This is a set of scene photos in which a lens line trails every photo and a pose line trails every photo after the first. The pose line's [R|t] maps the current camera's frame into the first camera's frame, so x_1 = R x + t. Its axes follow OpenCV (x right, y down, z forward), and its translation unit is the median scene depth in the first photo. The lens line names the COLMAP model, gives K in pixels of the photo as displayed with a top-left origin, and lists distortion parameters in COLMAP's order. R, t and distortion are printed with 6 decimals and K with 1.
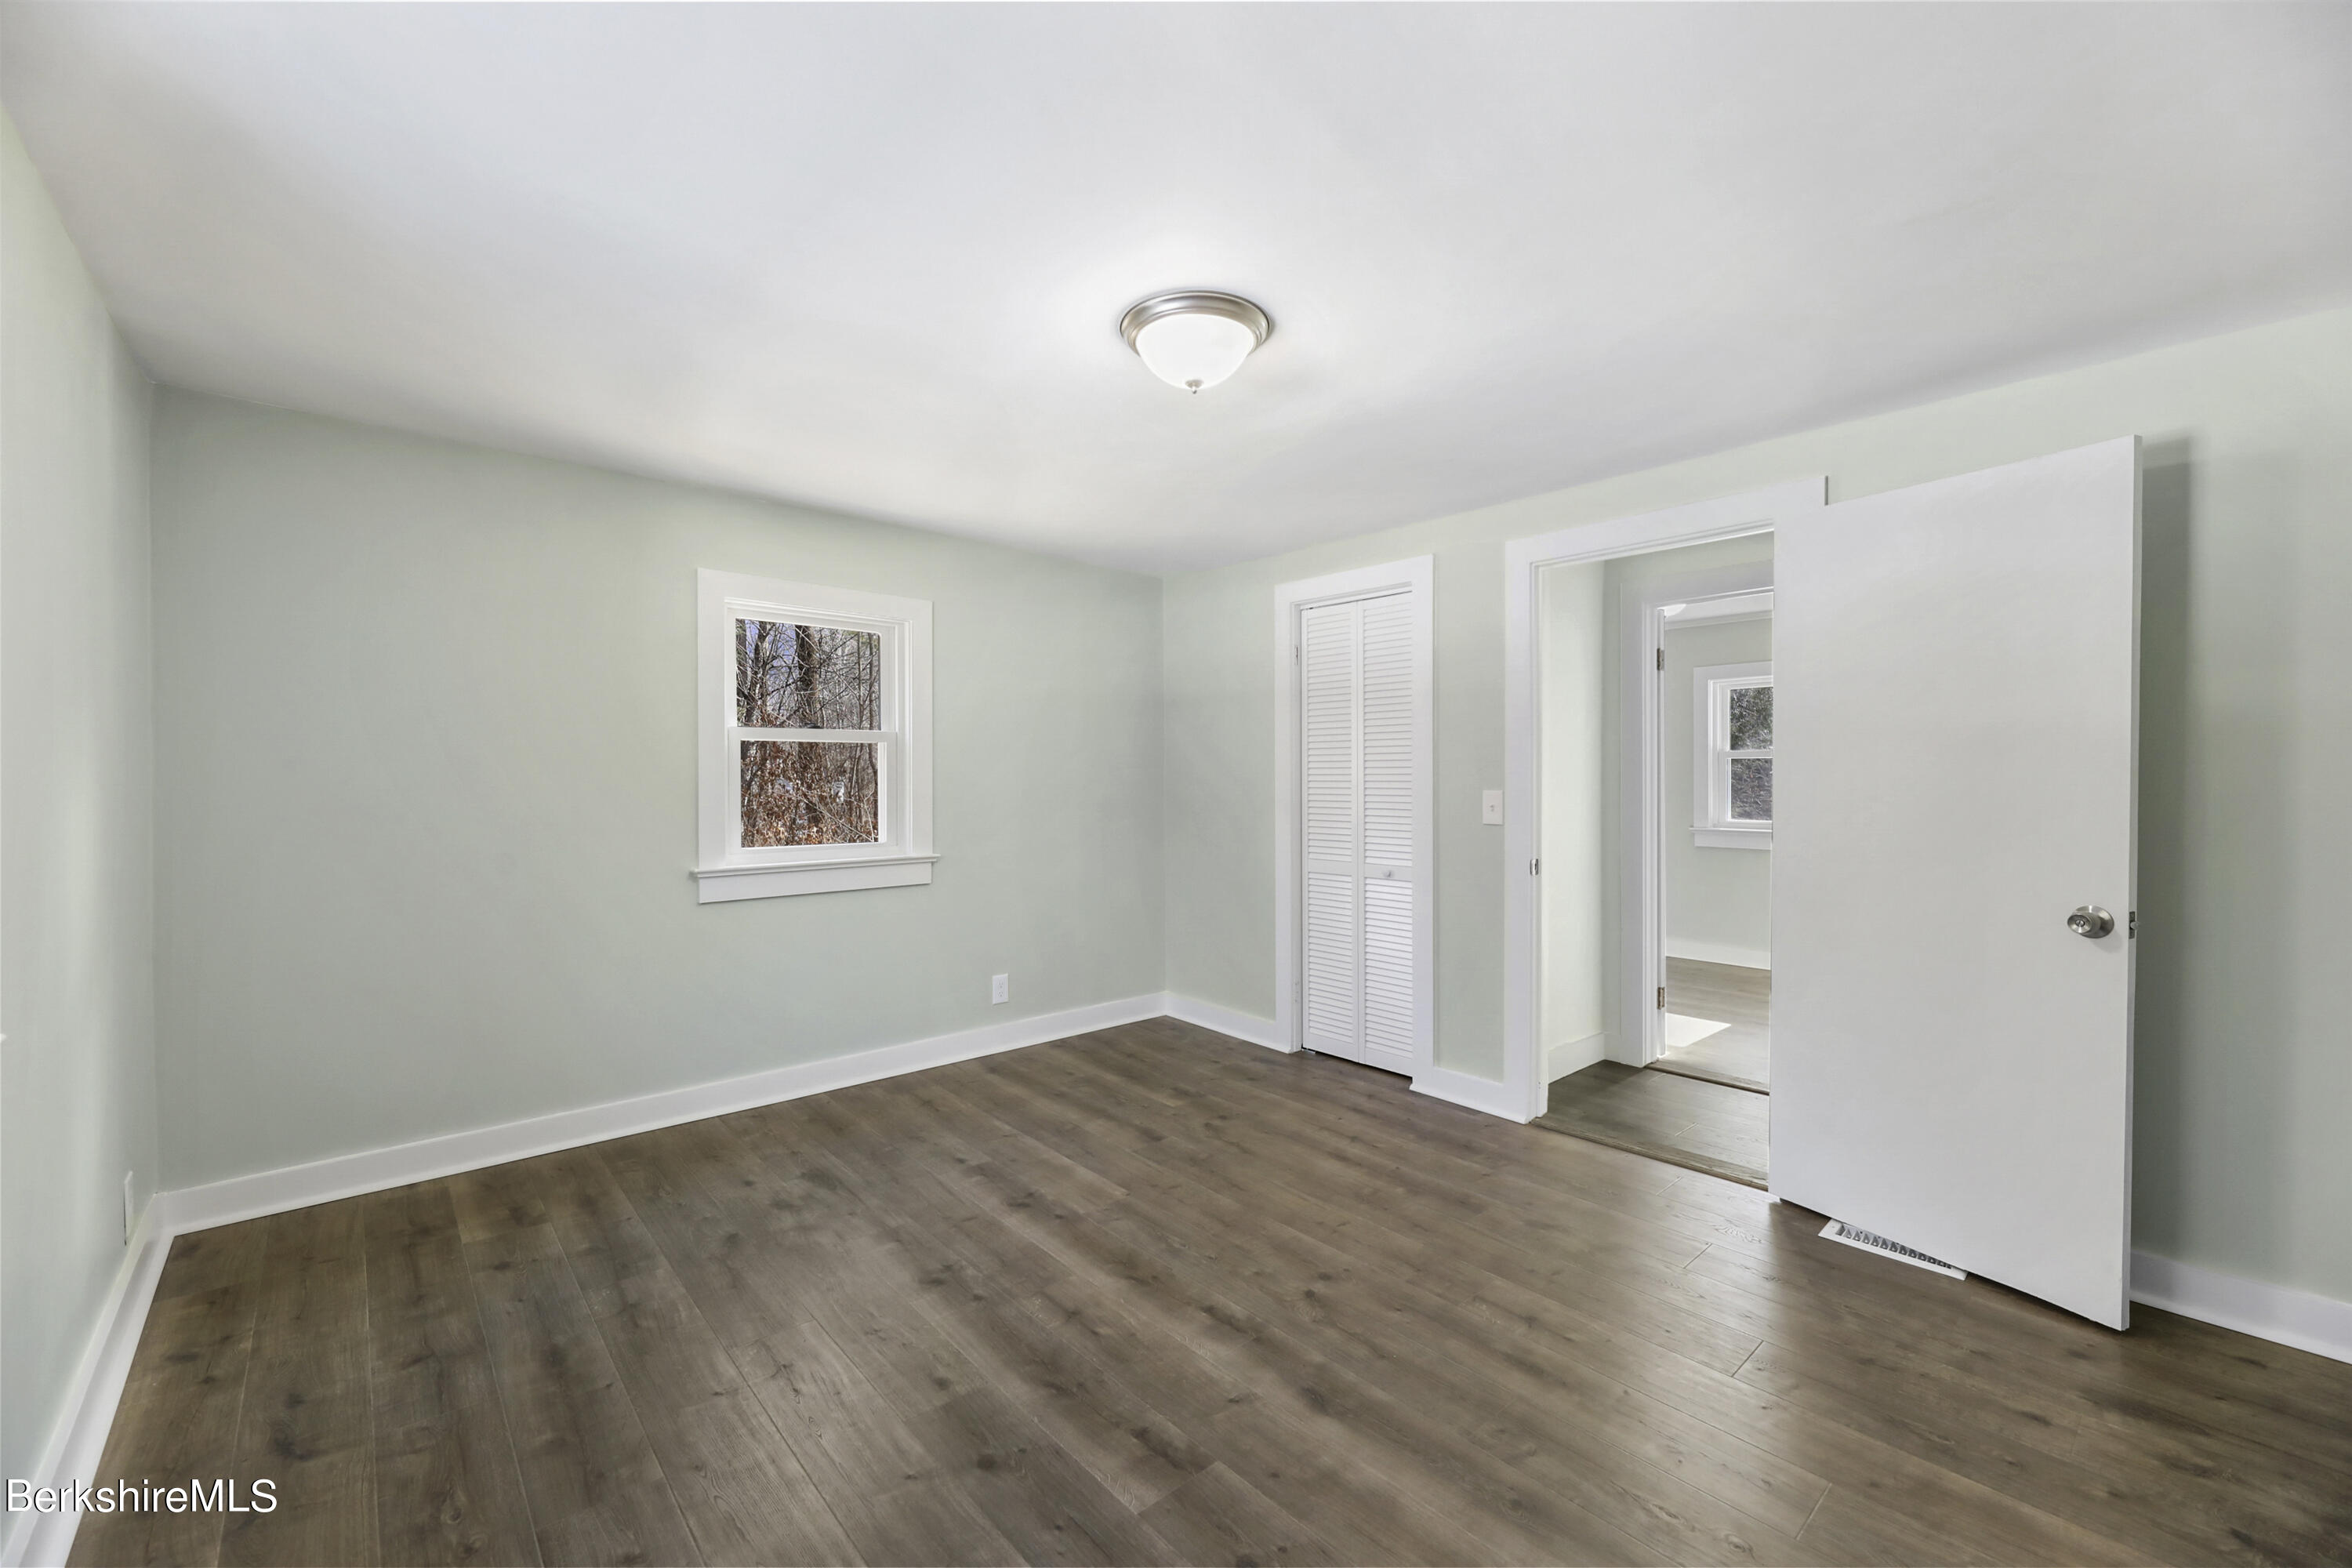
lens RADIAL K [[954.8, 0, 1160.6], [0, 954.8, 781.7], [0, 0, 1]] dist [0.001634, -0.003596]
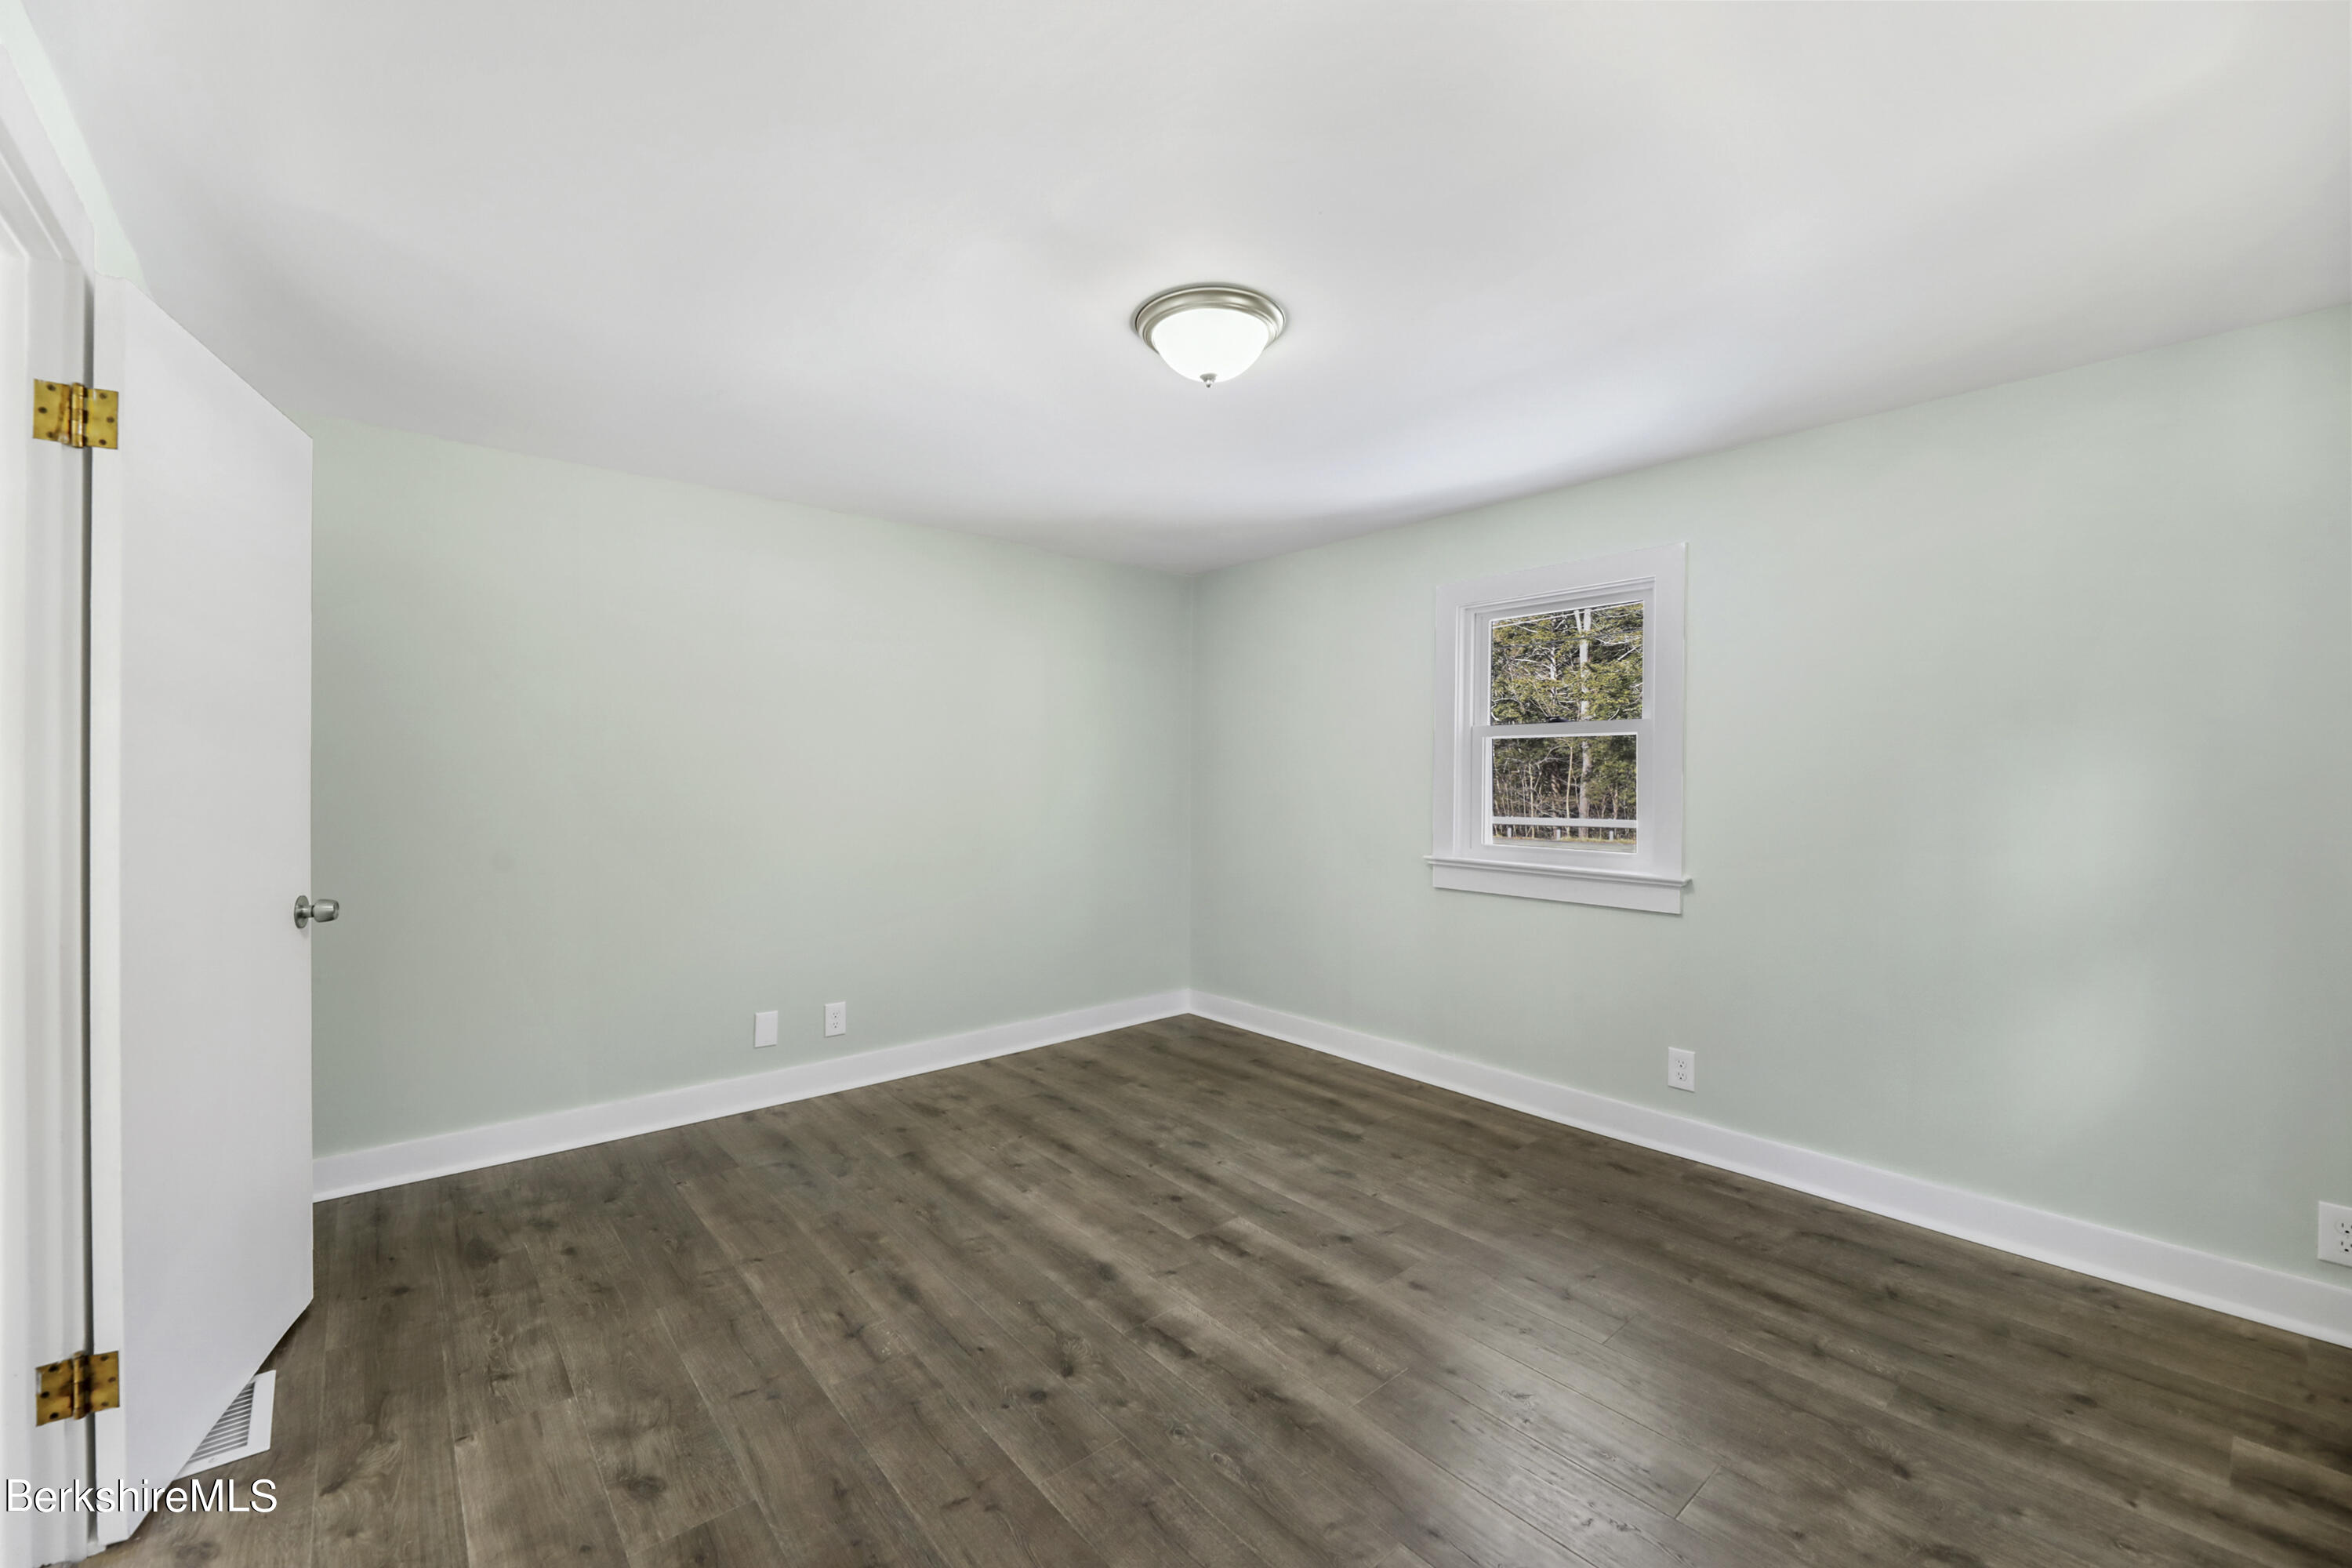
lens RADIAL K [[954.8, 0, 1160.6], [0, 954.8, 781.7], [0, 0, 1]] dist [0.001634, -0.003596]
pose [[-0.999843, -0.006898, 0.016292, 0.067391], [-0.006735, 0.999927, 0.010070, -0.004208], [-0.016360, 0.009959, -0.999817, 1.993693]]
